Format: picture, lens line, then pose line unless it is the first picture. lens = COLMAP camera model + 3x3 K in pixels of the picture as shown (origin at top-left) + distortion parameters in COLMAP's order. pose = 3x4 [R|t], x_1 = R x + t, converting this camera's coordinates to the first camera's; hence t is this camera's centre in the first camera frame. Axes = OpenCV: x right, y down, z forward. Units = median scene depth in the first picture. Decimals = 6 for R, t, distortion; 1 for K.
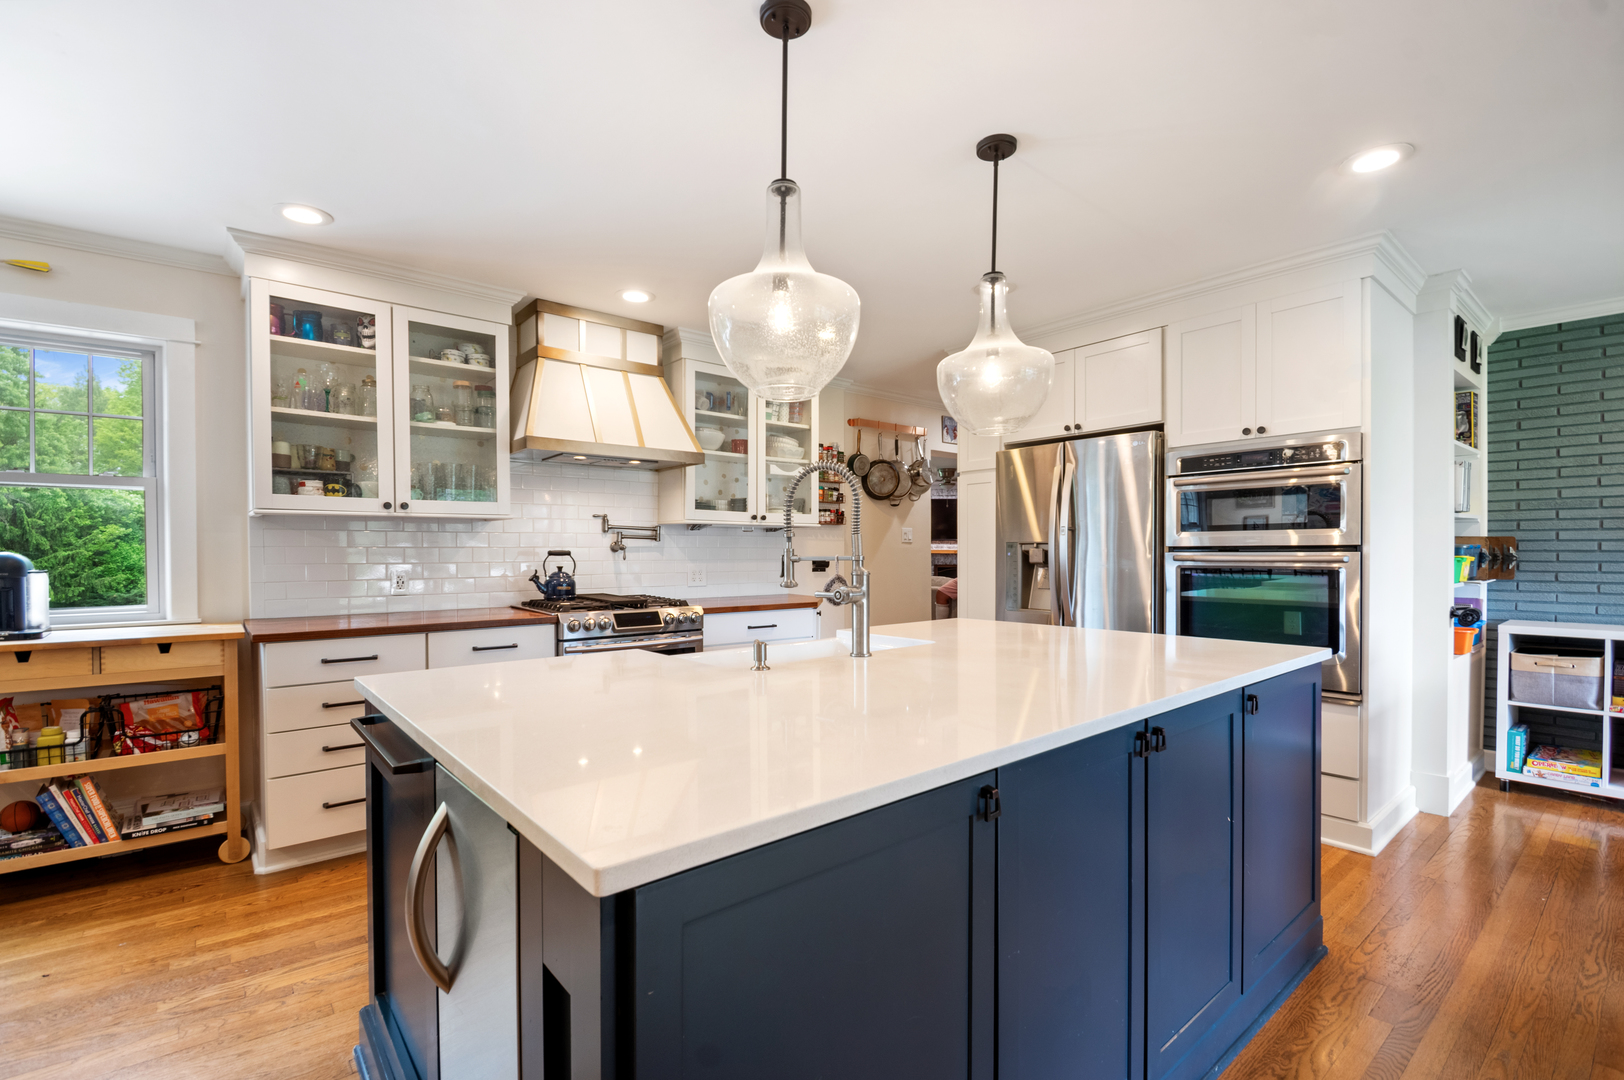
lens RADIAL K [[721.6, 0, 805.5], [0, 721.6, 567.2], [0, 0, 1]] dist [0.007977, -0.011886]
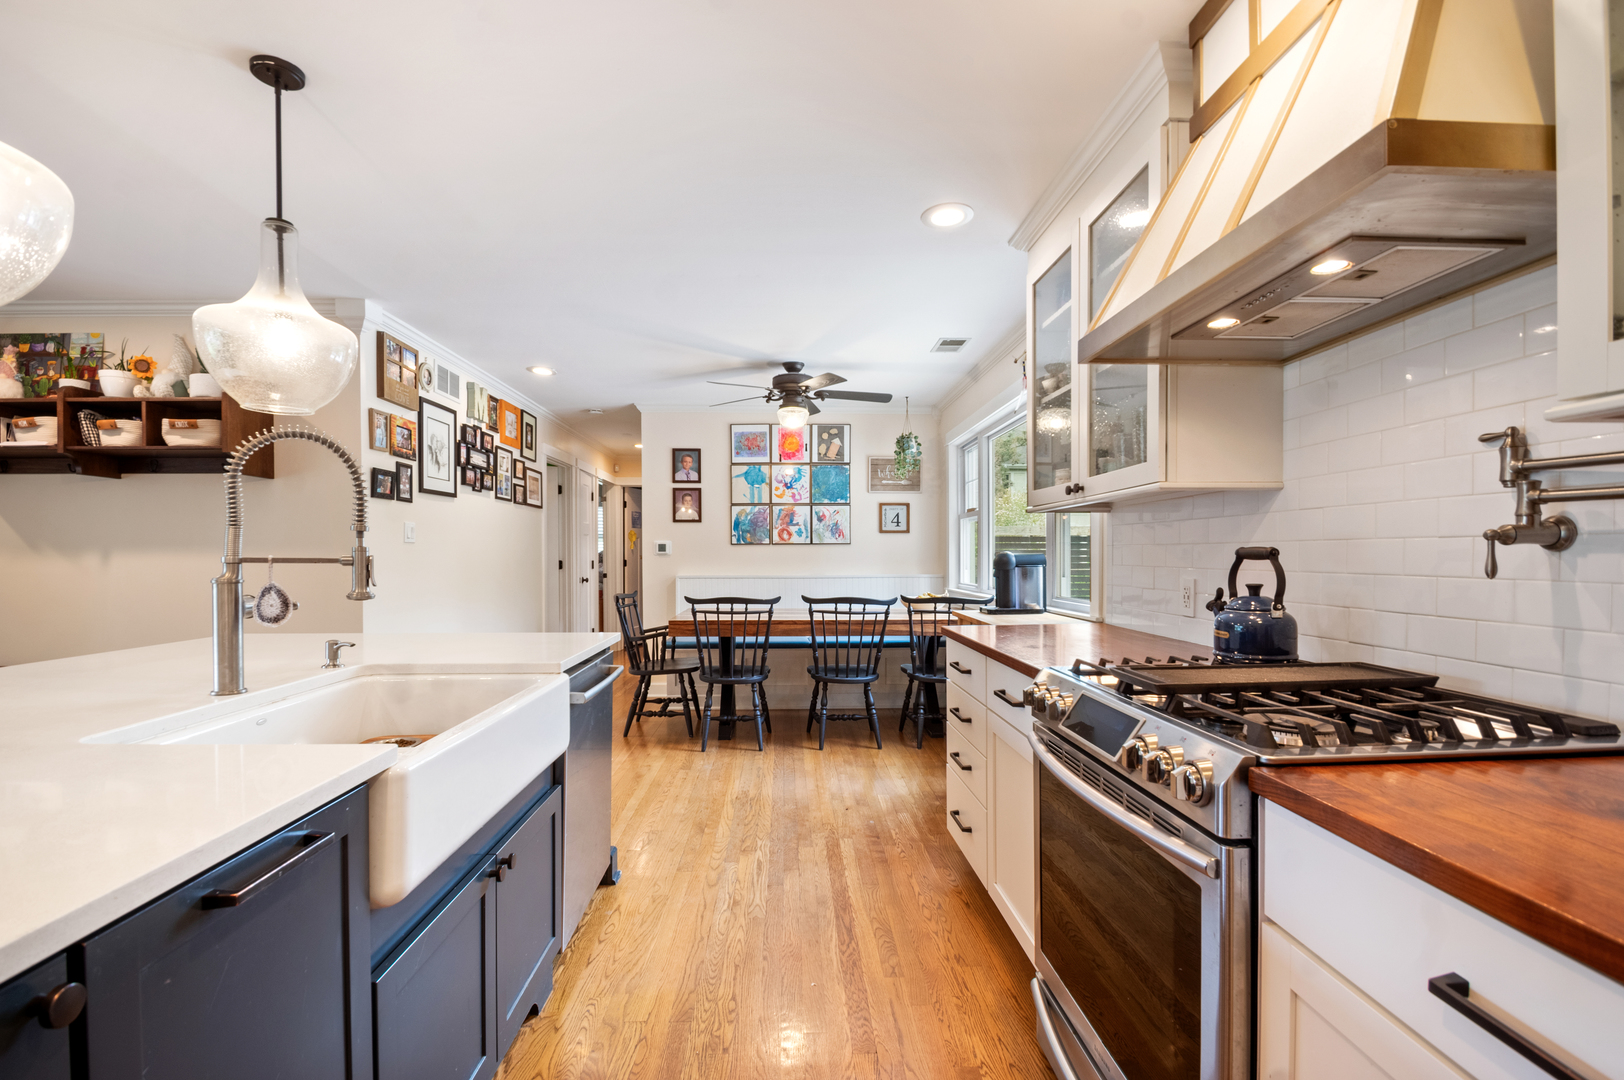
lens RADIAL K [[721.6, 0, 805.5], [0, 721.6, 567.2], [0, 0, 1]] dist [0.007977, -0.011886]
pose [[-0.612716, 0.017580, -0.790108, 0.179937], [-0.015759, 0.999282, 0.034455, -0.024251], [0.790146, 0.033562, -0.611999, 1.166681]]
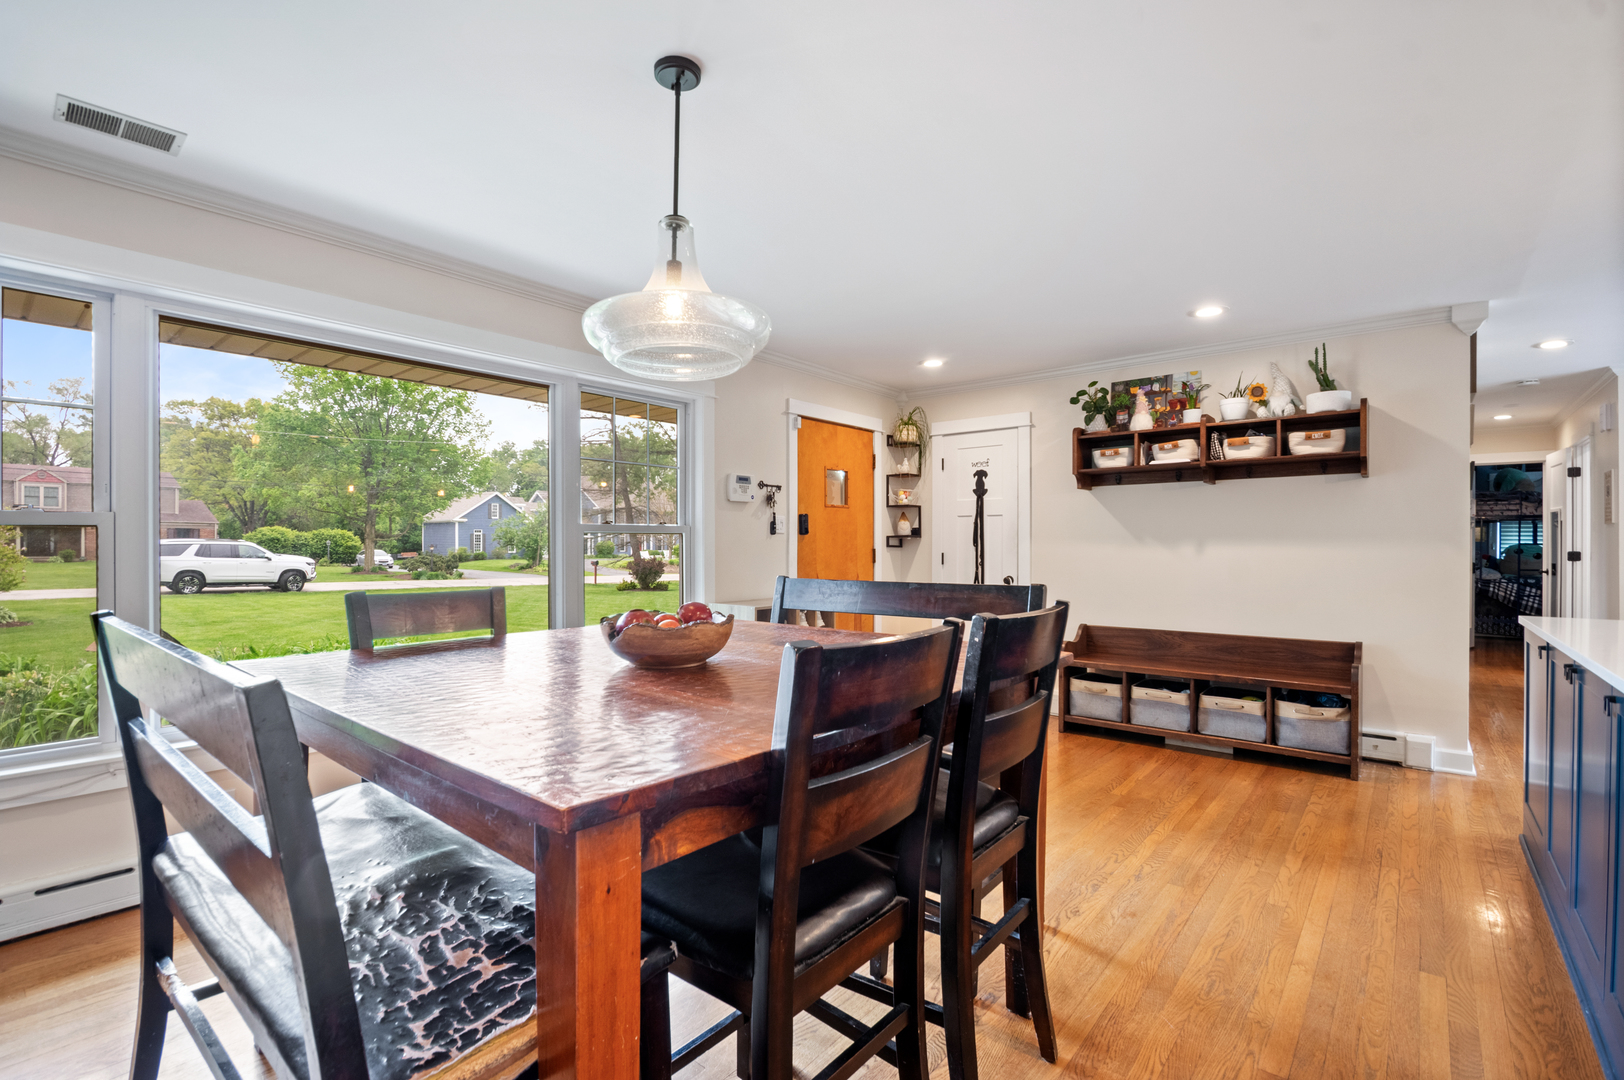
lens RADIAL K [[725.3, 0, 807.0], [0, 725.3, 552.8], [0, 0, 1]] dist [0.015019, -0.017397]
pose [[-0.982491, 0.004820, -0.186248, 0.954331], [-0.001573, 0.999415, 0.034159, -0.020323], [0.186304, 0.033854, -0.981909, 0.900187]]
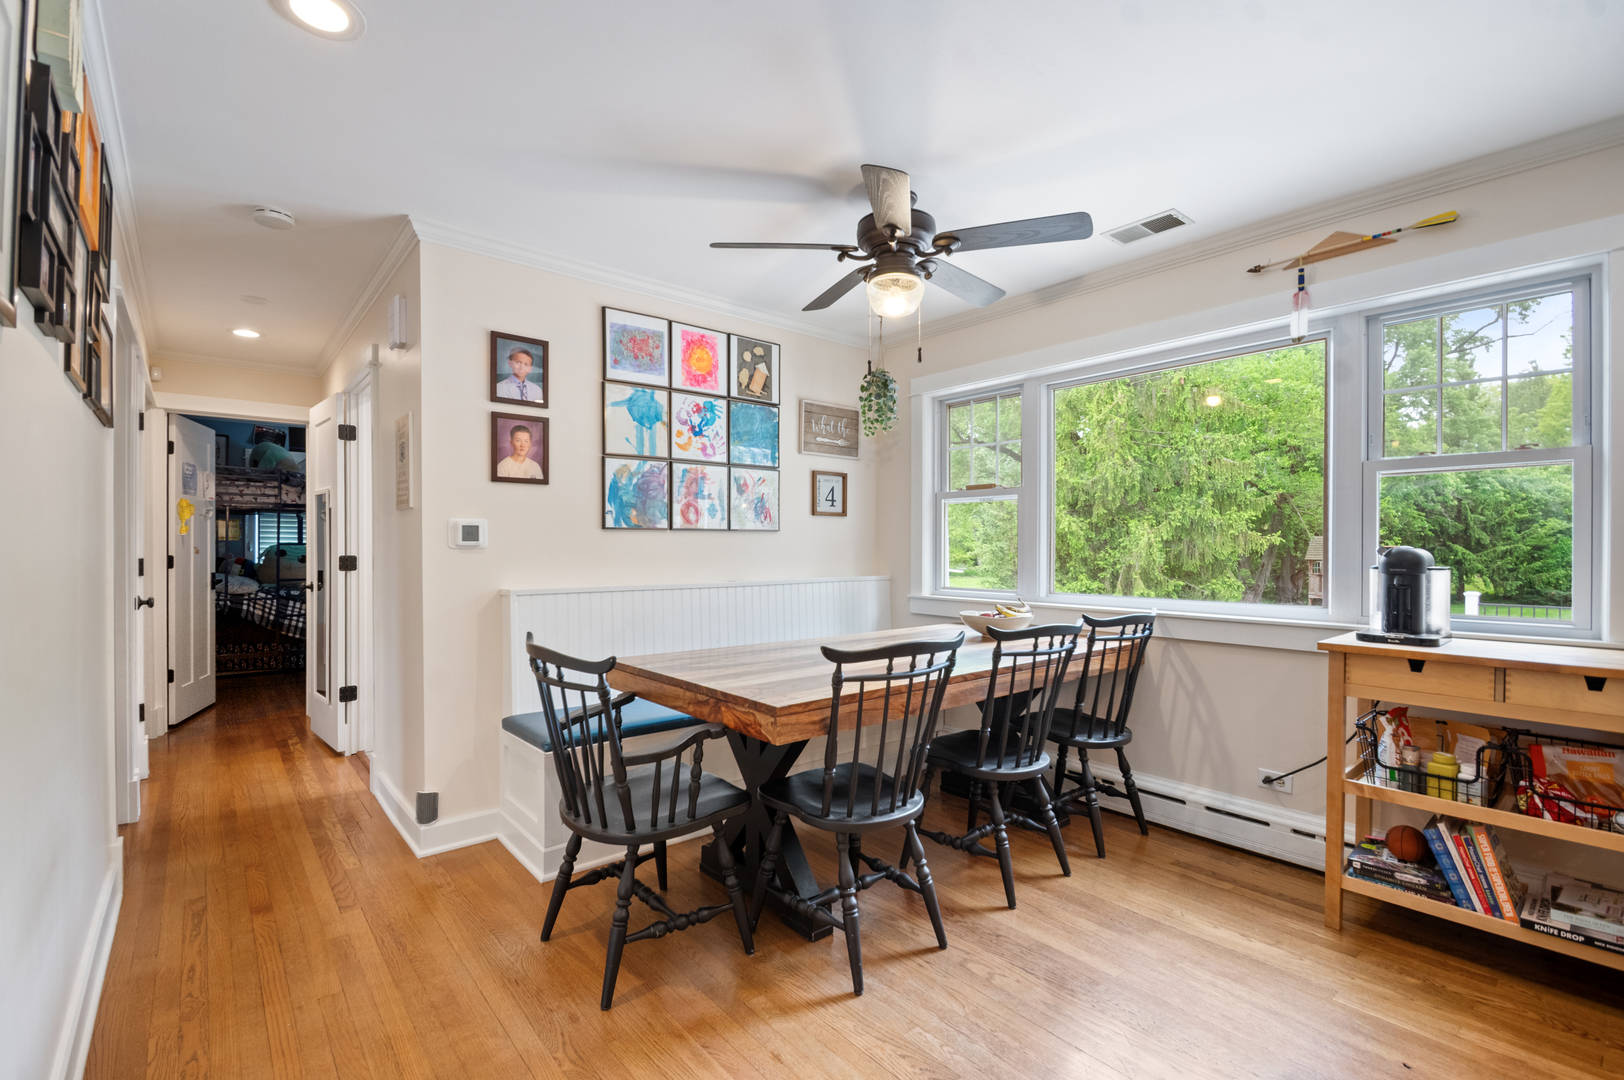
lens RADIAL K [[731.6, 0, 804.0], [0, 731.6, 545.9], [0, 0, 1]] dist [0.001753, -0.008846]
pose [[0.002460, 0.004129, -0.999988, -0.147625], [-0.025866, 0.999657, 0.004064, -0.003809], [0.999662, 0.025856, 0.002566, 0.177717]]
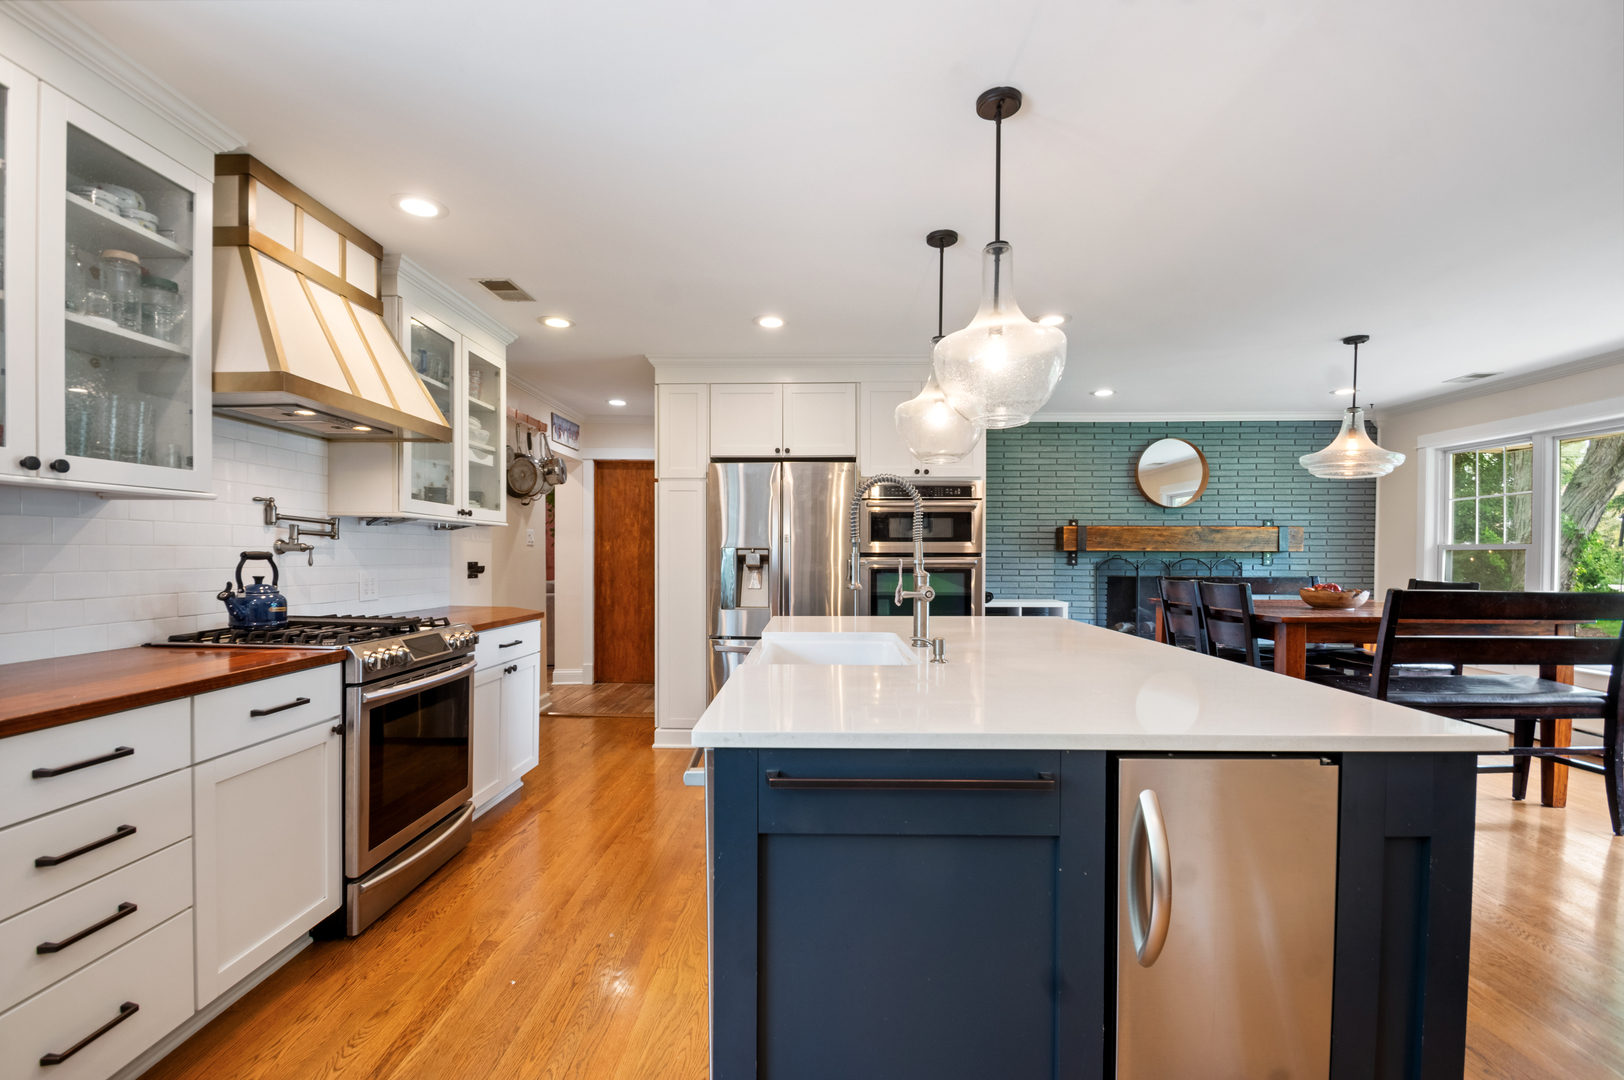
lens RADIAL K [[720.8, 0, 807.8], [0, 720.8, 570.8], [0, 0, 1]] dist [0.018850, -0.021576]
pose [[0.650718, -0.011489, 0.759233, -0.566908], [0.012061, 0.999916, 0.004794, -0.003536], [-0.759224, 0.006037, 0.650802, 0.231724]]
